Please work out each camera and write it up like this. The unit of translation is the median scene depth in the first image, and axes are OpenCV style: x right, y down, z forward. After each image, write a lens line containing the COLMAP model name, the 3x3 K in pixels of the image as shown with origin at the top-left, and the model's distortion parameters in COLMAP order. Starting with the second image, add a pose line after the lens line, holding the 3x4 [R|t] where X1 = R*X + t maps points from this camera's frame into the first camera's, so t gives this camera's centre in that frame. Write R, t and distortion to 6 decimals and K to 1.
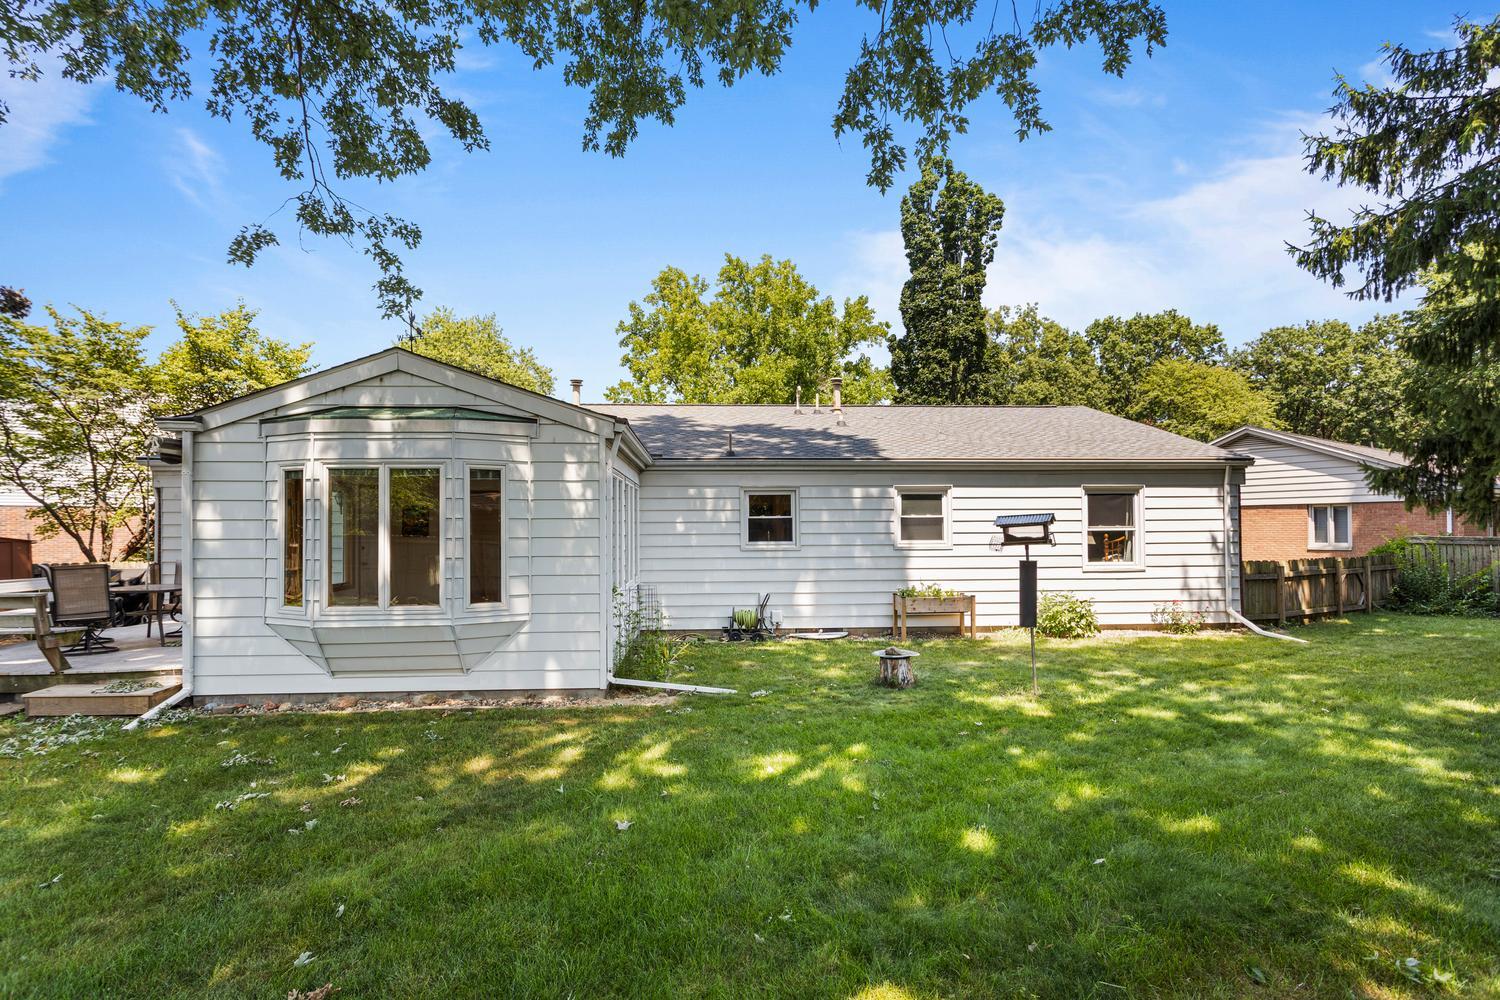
lens RADIAL K [[728.2, 0, 751.0], [0, 728.2, 508.2], [0, 0, 1]] dist [0.002424, 0.000972]
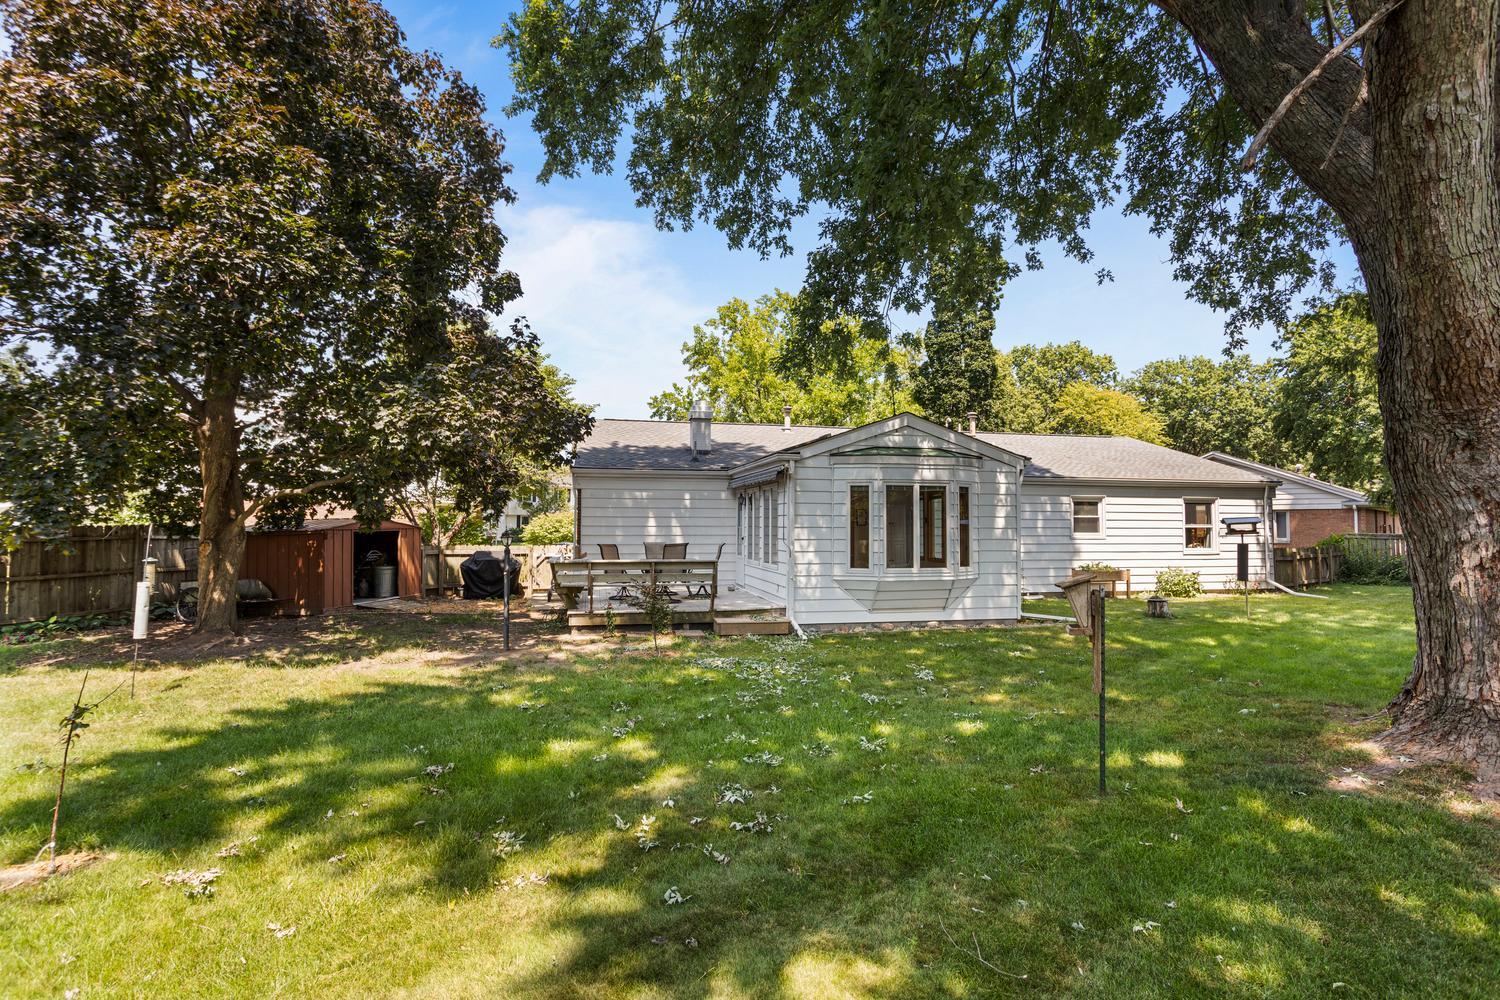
lens RADIAL K [[717.5, 0, 749.9], [0, 717.5, 481.6], [0, 0, 1]] dist [0.001304, 0.000238]
pose [[0.988268, 0.019121, 0.151527, -0.653220], [-0.014489, 0.999395, -0.031614, -0.003649], [-0.152040, 0.029048, 0.987947, -0.330810]]
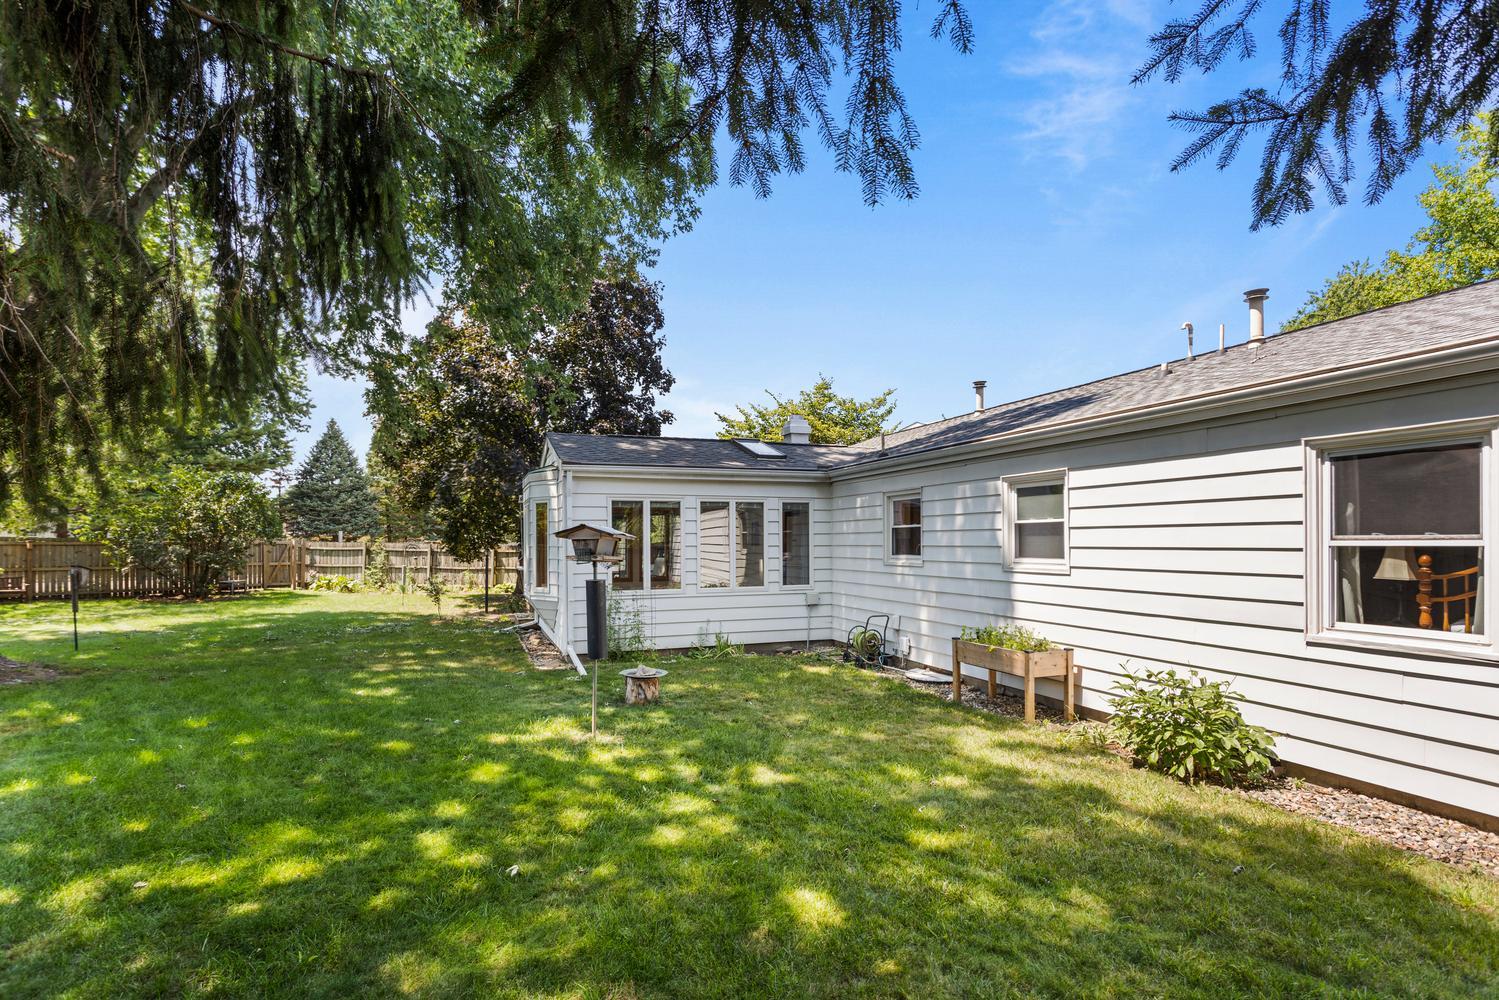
lens RADIAL K [[736.6, 0, 744.8], [0, 736.6, 526.8], [0, 0, 1]] dist [0.013959, 0.000973]
pose [[0.301527, -0.013965, -0.953355, 0.764397], [0.029285, 0.999557, -0.005379, 0.012173], [0.953008, -0.026297, 0.301802, 0.555728]]
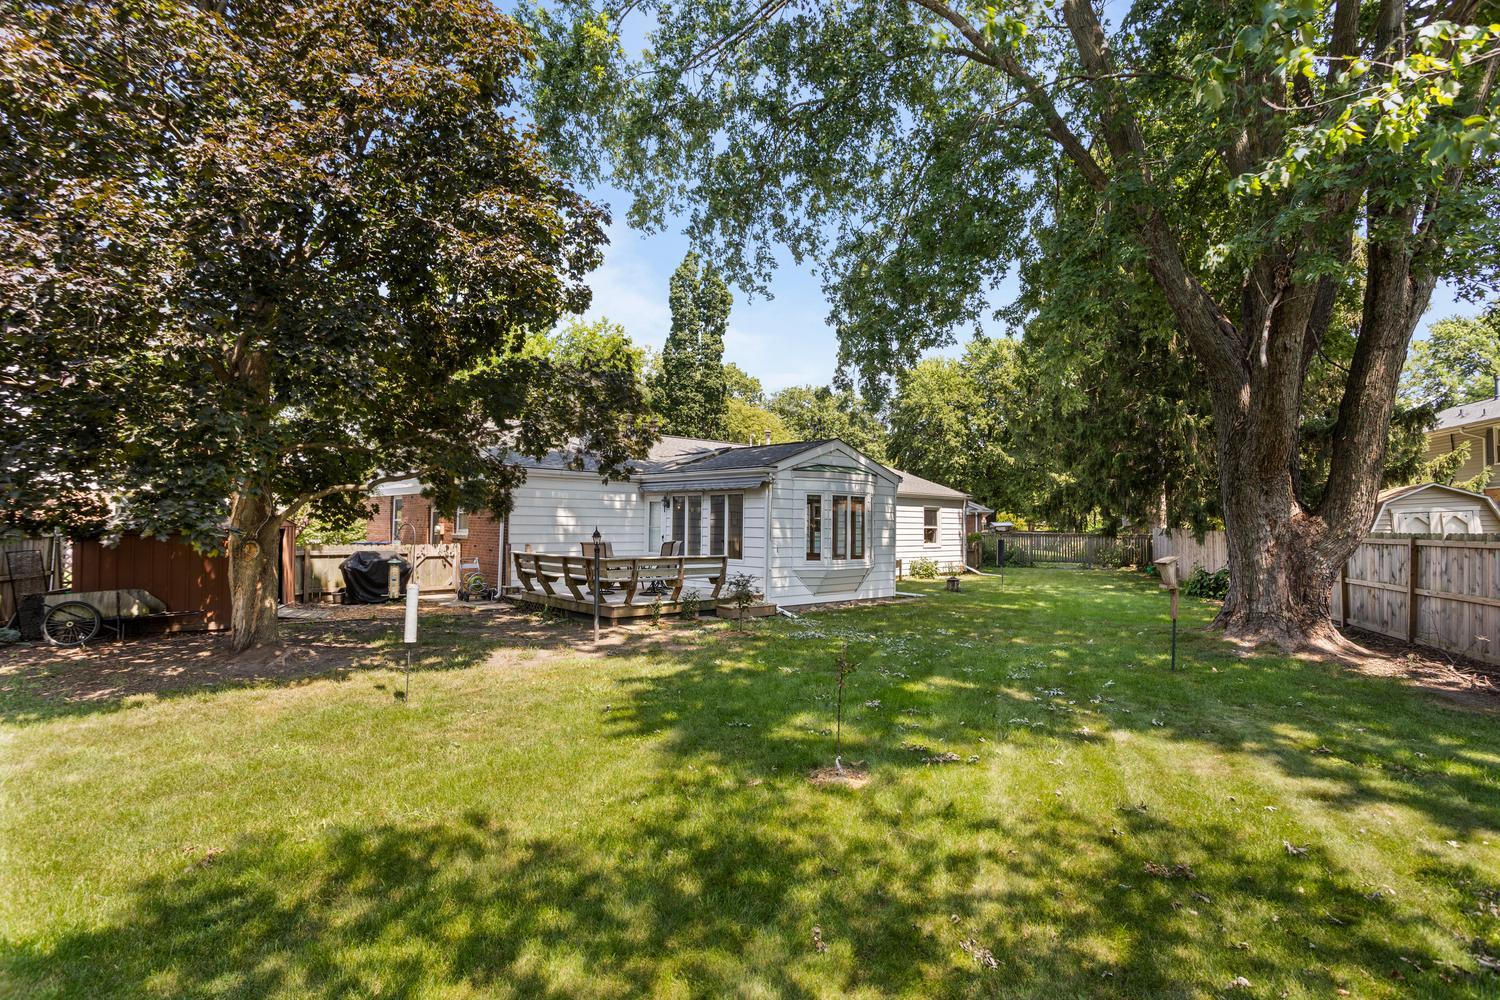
lens RADIAL K [[717.5, 0, 749.9], [0, 717.5, 481.6], [0, 0, 1]] dist [0.001304, 0.000238]
pose [[0.781166, 0.052576, 0.622105, -1.191510], [-0.034651, 0.998563, -0.040880, -0.000450], [-0.623361, 0.010378, 0.781866, -0.282785]]
